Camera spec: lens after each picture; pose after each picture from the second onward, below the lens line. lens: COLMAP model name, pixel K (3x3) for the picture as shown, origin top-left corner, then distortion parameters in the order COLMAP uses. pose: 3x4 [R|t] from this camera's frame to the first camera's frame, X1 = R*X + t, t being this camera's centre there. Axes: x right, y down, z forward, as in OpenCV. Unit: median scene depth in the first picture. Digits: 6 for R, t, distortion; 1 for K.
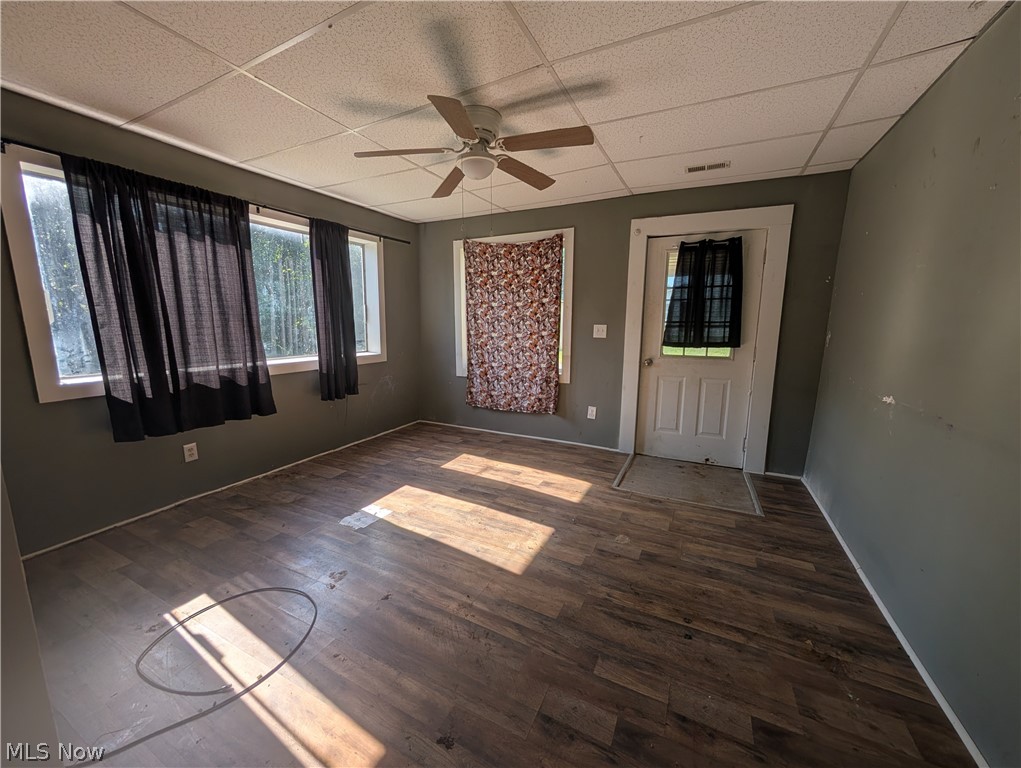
lens RADIAL K [[384.8, 0, 506.2], [0, 384.8, 382.1], [0, 0, 1]] dist [-0.000098, -0.000190]
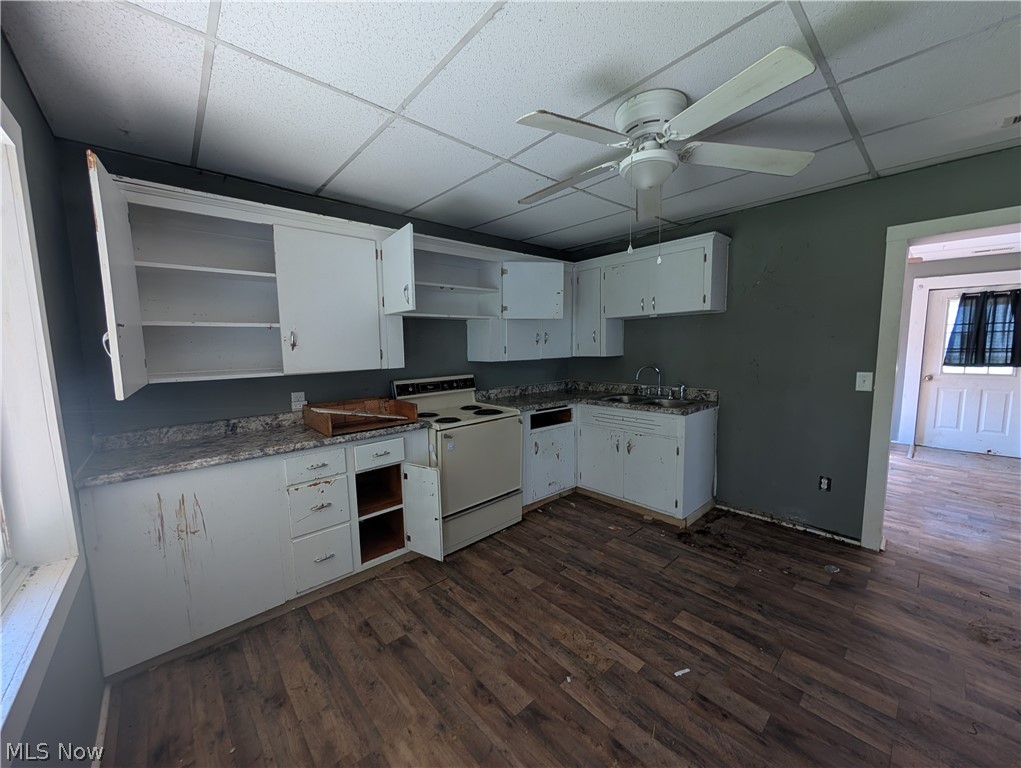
lens RADIAL K [[384.8, 0, 507.3], [0, 384.8, 387.2], [0, 0, 1]] dist [-0.000098, -0.000190]
pose [[0.920903, 0.024119, -0.389046, -0.515585], [-0.044816, 0.998016, -0.044211, 0.118307], [0.387208, 0.058150, 0.920157, -0.908330]]
